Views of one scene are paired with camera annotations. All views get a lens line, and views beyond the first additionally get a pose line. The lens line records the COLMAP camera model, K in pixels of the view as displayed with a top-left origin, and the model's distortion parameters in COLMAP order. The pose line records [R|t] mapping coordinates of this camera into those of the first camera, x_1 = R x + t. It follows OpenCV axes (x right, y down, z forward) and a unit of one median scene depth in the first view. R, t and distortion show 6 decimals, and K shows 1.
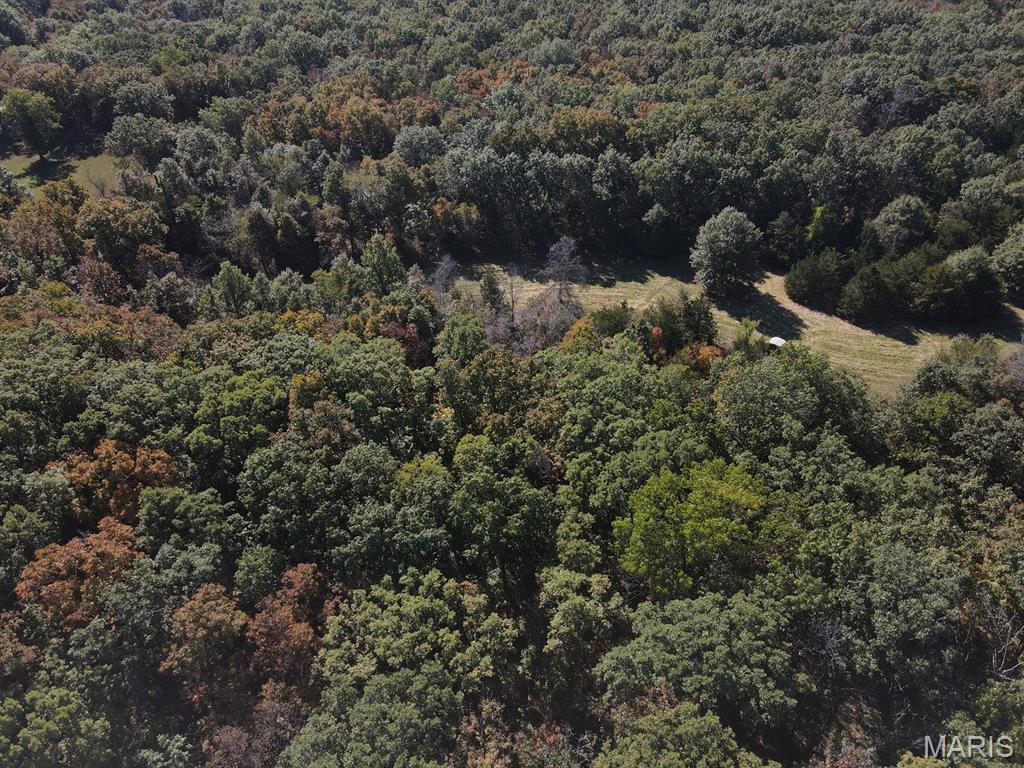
lens RADIAL K [[745.9, 0, 494.6], [0, 745.9, 361.6], [0, 0, 1]] dist [0.000855, -0.000183]
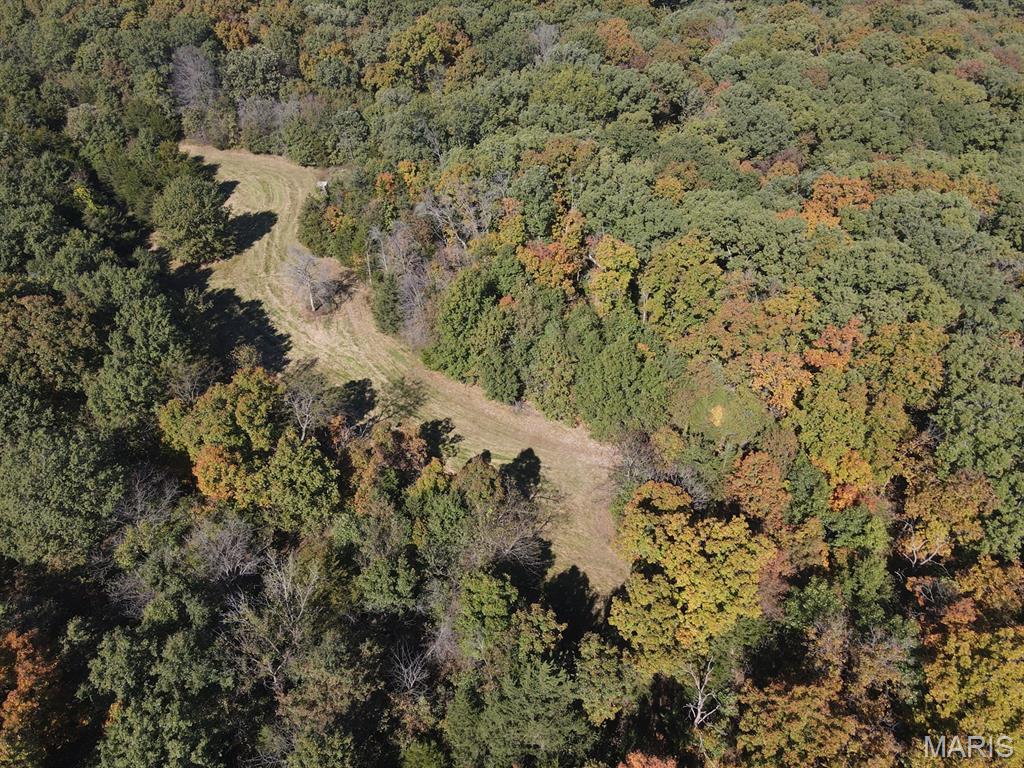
lens RADIAL K [[763.9, 0, 516.1], [0, 763.9, 386.7], [0, 0, 1]] dist [-0.031560, 0.070706]
pose [[-0.709452, -0.439871, 0.550628, -0.642949], [0.390004, 0.405723, 0.826611, -0.714173], [-0.587004, 0.801188, -0.116290, 0.998595]]
